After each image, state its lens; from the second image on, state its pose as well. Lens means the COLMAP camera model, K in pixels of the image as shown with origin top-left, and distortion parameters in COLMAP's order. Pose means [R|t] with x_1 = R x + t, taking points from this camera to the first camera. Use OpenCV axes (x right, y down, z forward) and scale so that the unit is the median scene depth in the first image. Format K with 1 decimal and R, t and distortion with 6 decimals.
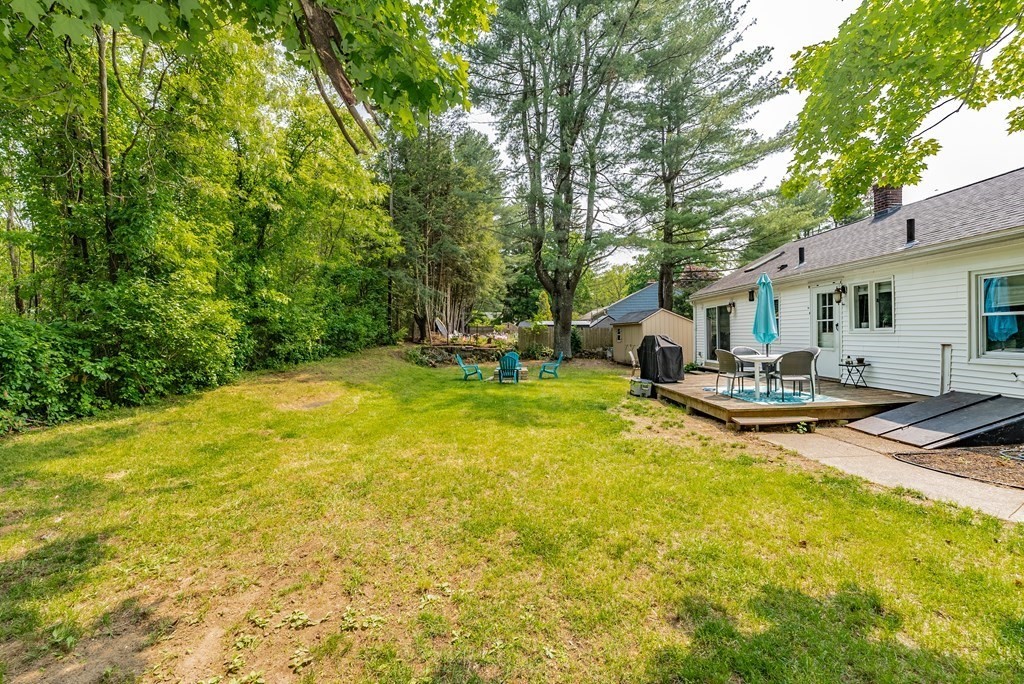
lens RADIAL K [[420.0, 0, 511.2], [0, 420.0, 337.6], [0, 0, 1]] dist [-0.002234, -0.000339]
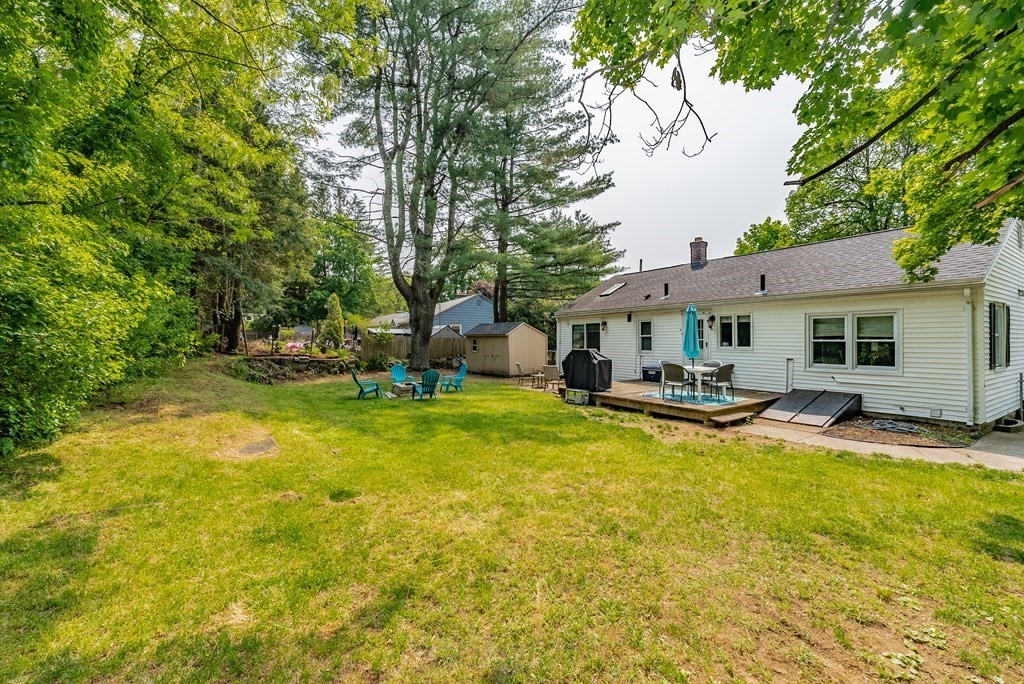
lens RADIAL K [[420.0, 0, 511.2], [0, 420.0, 337.6], [0, 0, 1]] dist [-0.002234, -0.000339]
pose [[0.843322, 0.019232, 0.537064, -0.587313], [-0.010797, 0.999764, -0.018847, -0.019464], [-0.537300, 0.010095, 0.843331, 0.209912]]
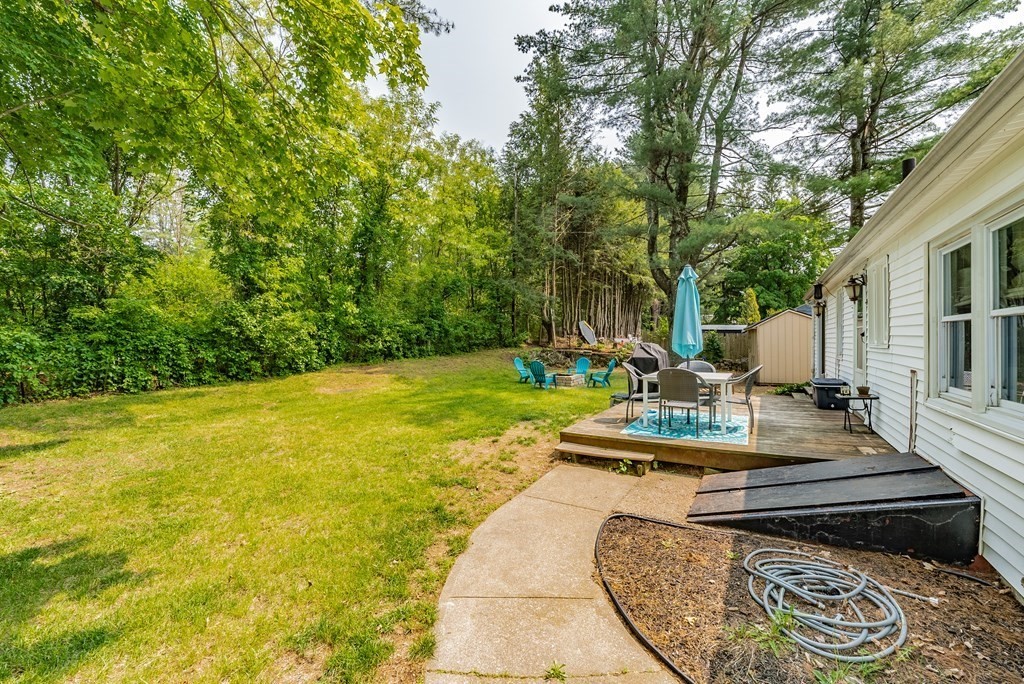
lens RADIAL K [[414.2, 0, 512.0], [0, 414.2, 342.0], [0, 0, 1]] dist [-0.002120, -0.000273]
pose [[0.854636, 0.022296, -0.518749, 0.731285], [-0.020840, 0.999746, 0.008636, -0.015101], [0.518810, 0.003430, 0.854883, 0.187362]]
